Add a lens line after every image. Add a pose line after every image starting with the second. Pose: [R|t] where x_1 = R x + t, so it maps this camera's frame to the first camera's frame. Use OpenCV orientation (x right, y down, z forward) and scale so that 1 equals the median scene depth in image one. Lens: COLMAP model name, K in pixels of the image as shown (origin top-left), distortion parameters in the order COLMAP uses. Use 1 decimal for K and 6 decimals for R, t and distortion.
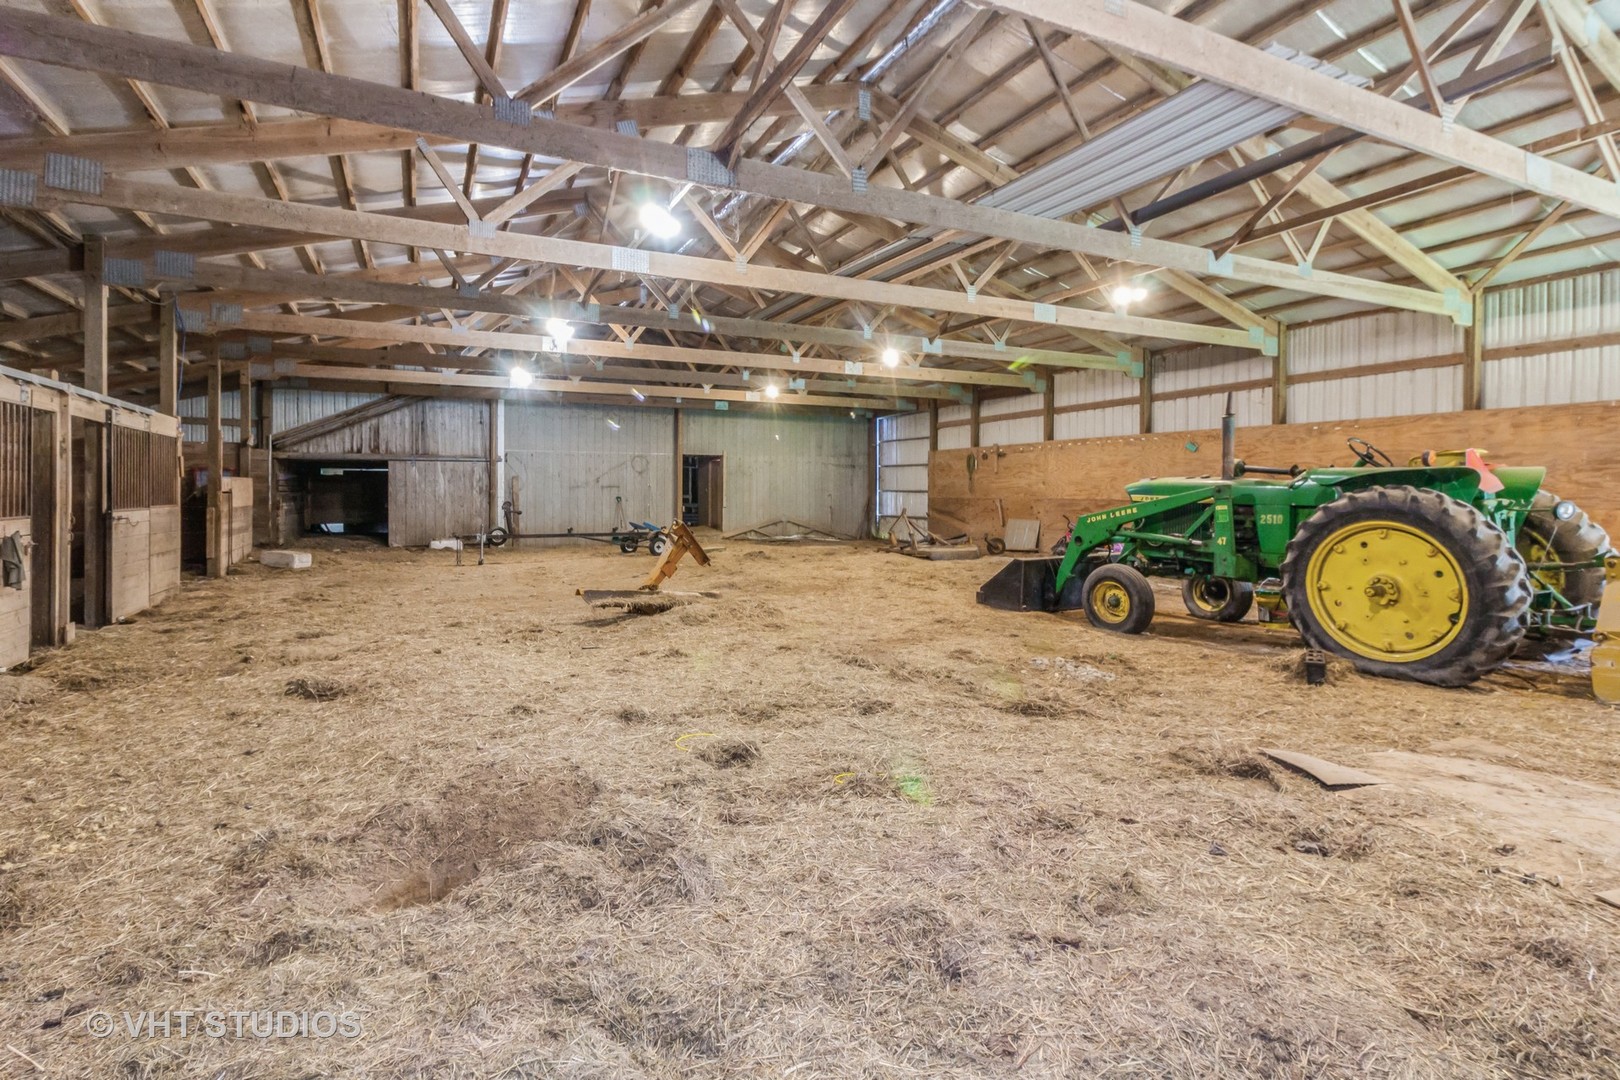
lens RADIAL K [[761.6, 0, 807.6], [0, 761.6, 509.7], [0, 0, 1]] dist [0.002440, 0.000430]
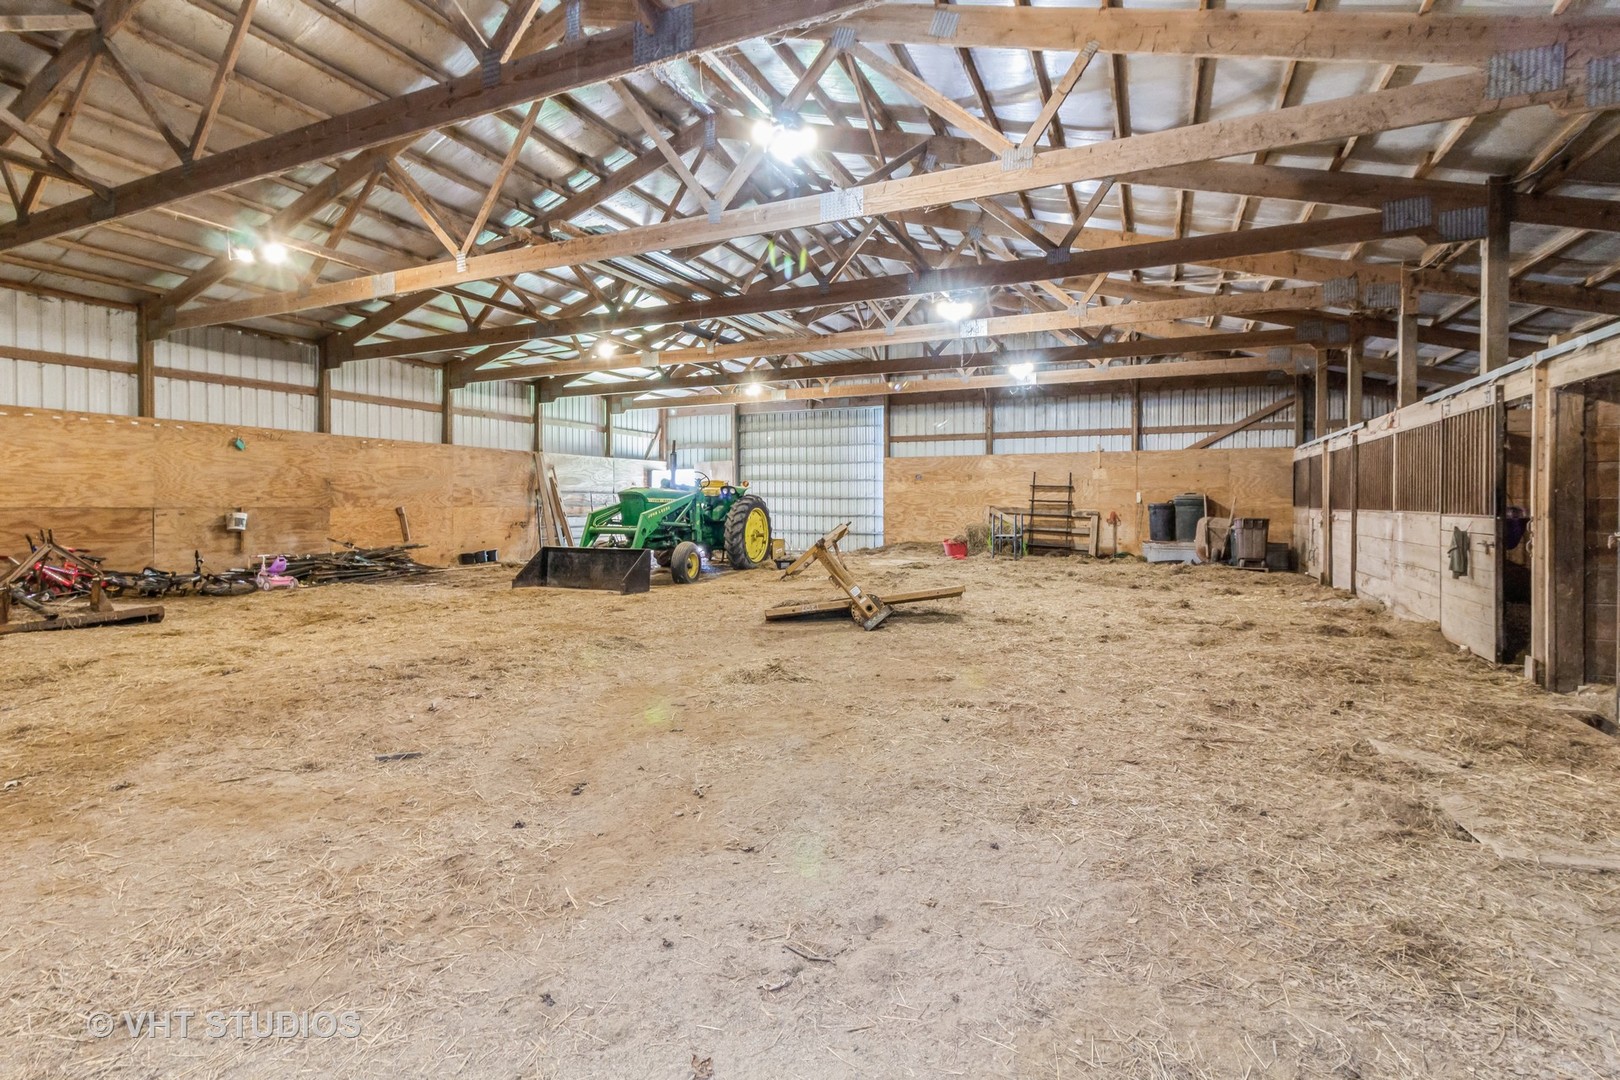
lens RADIAL K [[761.6, 0, 807.6], [0, 761.6, 509.7], [0, 0, 1]] dist [0.002440, 0.000430]
pose [[-0.628908, -0.007171, 0.777447, -0.635433], [0.020645, 0.999451, 0.025919, -0.020568], [-0.777206, 0.032351, -0.628414, 1.170330]]
